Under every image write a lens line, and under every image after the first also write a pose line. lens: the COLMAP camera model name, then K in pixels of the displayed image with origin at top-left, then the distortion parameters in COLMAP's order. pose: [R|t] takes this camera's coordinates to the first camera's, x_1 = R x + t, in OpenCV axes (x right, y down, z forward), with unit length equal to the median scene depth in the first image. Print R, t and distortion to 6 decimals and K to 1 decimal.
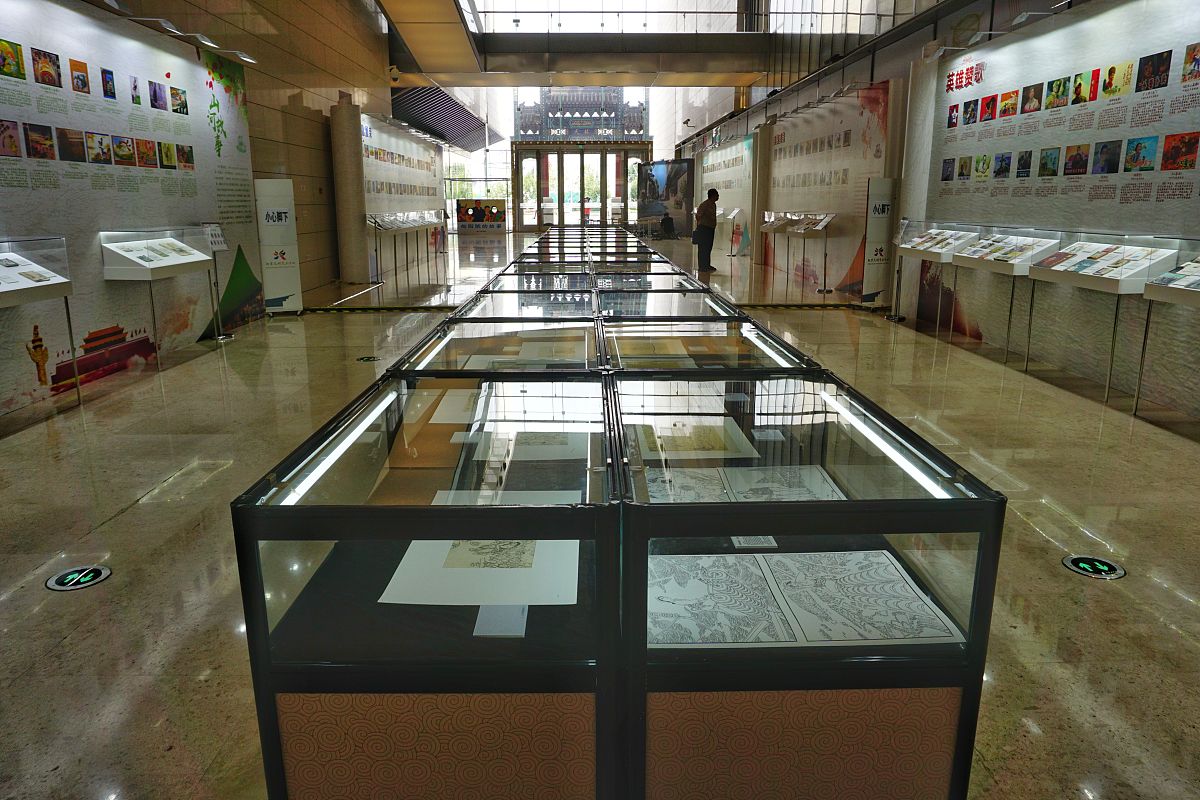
lens RADIAL K [[806.0, 0, 600.0], [0, 806.0, 400.0], [0, 0, 1]] dist [-0.040455, 0.027852]
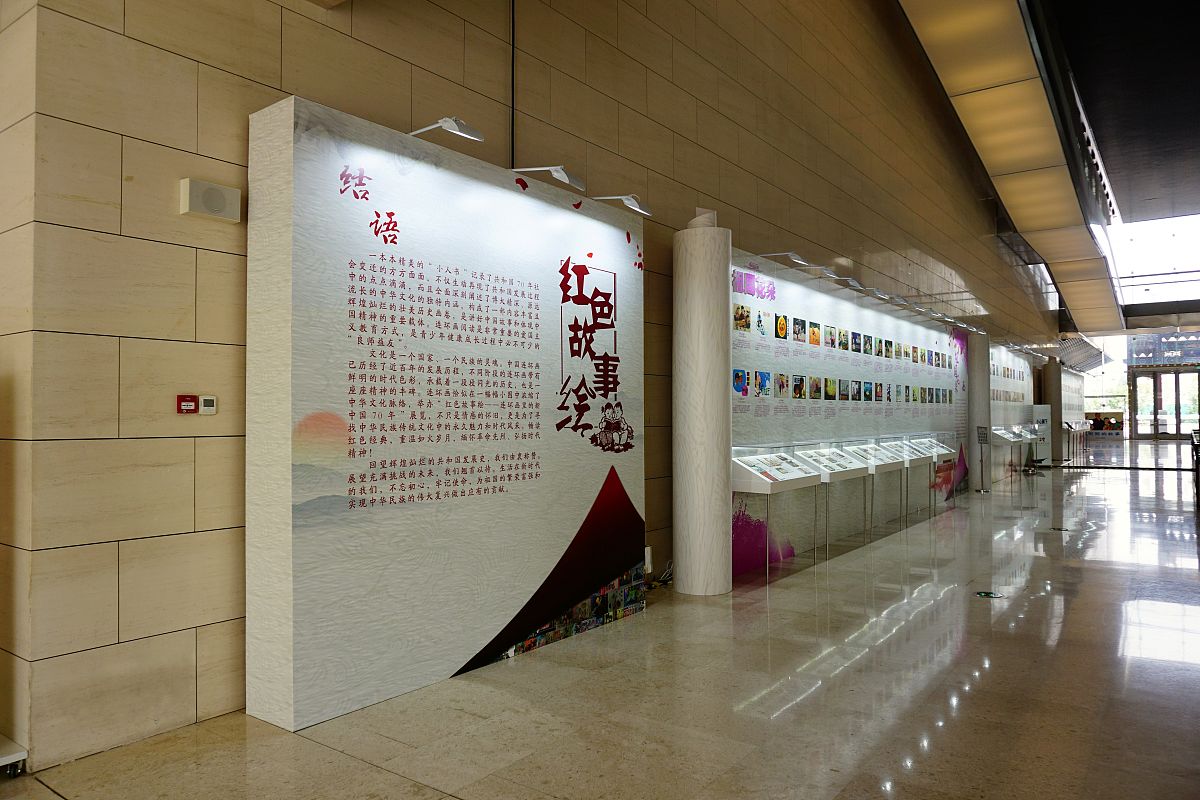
lens RADIAL K [[806.0, 0, 600.0], [0, 806.0, 400.0], [0, 0, 1]] dist [-0.040455, 0.027852]
pose [[0.791114, -0.016703, -0.611441, -0.007452], [-0.141105, 0.967681, -0.209004, 0.096260], [0.595171, 0.251623, 0.763189, -0.397796]]
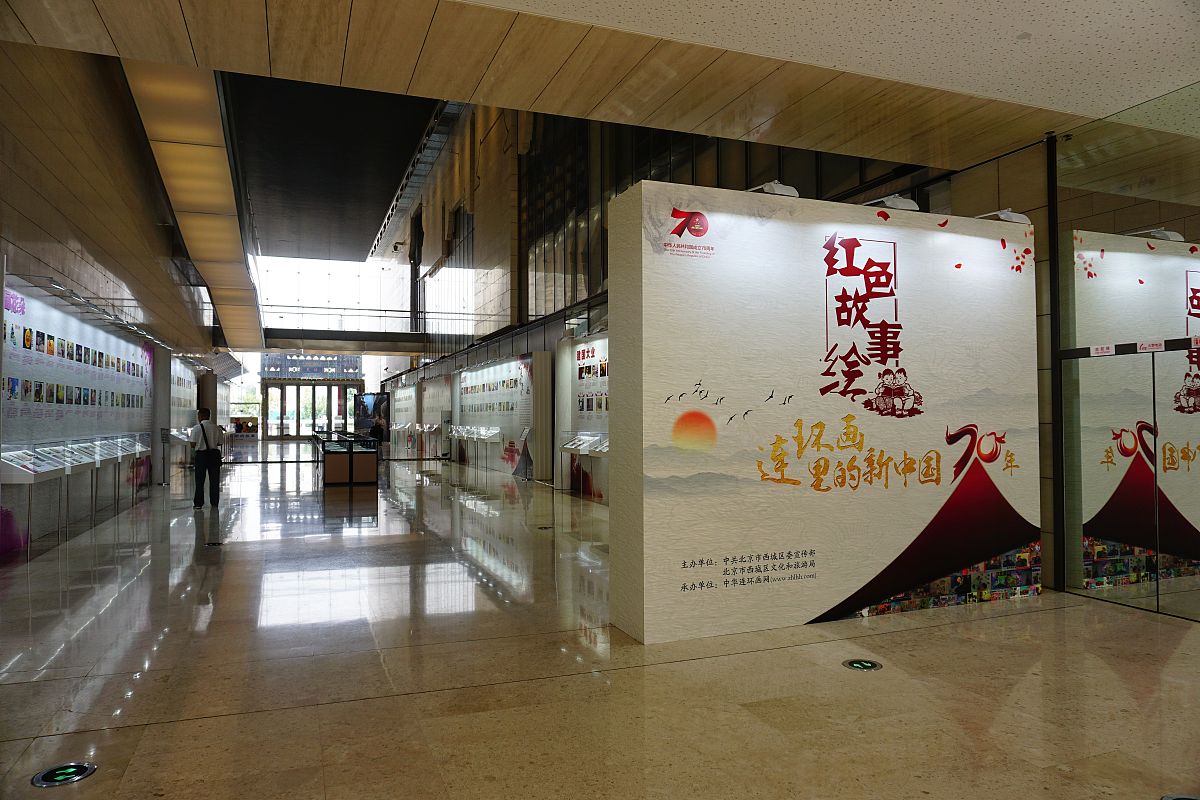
lens RADIAL K [[806.0, 0, 600.0], [0, 806.0, 400.0], [0, 0, 1]] dist [-0.040455, 0.027852]
pose [[0.942759, 0.005703, 0.333426, -0.019907], [0.081646, 0.965476, -0.247365, 0.121772], [-0.323326, 0.260428, 0.909746, -0.498098]]
